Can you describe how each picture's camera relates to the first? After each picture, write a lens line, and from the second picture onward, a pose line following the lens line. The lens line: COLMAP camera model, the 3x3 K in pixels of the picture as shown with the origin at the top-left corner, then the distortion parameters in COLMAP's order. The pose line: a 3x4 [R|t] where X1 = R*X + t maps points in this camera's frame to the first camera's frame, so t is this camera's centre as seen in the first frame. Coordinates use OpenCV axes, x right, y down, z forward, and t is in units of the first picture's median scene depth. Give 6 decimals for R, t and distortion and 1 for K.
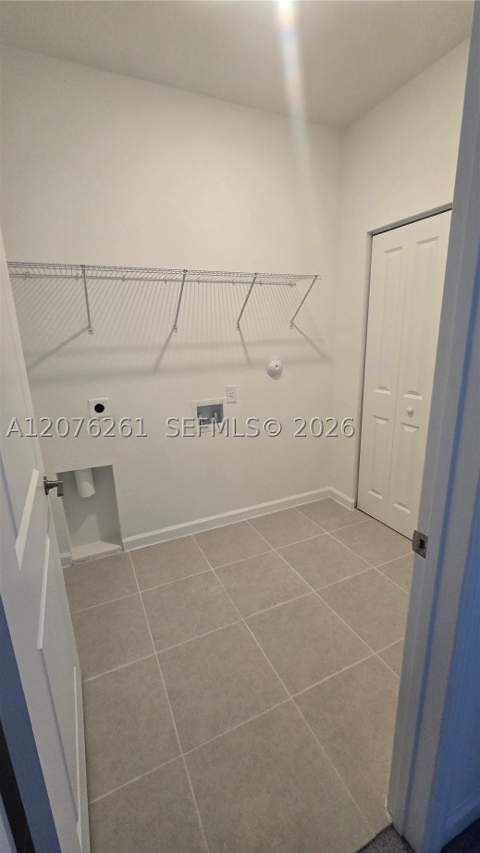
lens RADIAL K [[349.9, 0, 240.0], [0, 349.9, 426.5], [0, 0, 1]] dist [0.000021, -0.000047]
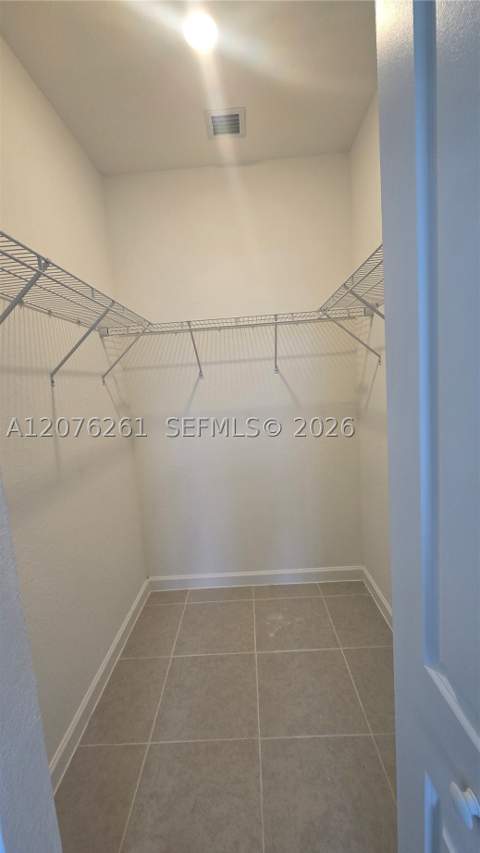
lens RADIAL K [[349.9, 0, 240.0], [0, 349.9, 426.5], [0, 0, 1]] dist [0.000021, -0.000047]
pose [[0.895936, 0.026179, -0.443411, 0.352420], [-0.071162, 0.993827, -0.085110, -0.051344], [0.438446, 0.107807, 0.892268, 0.150511]]
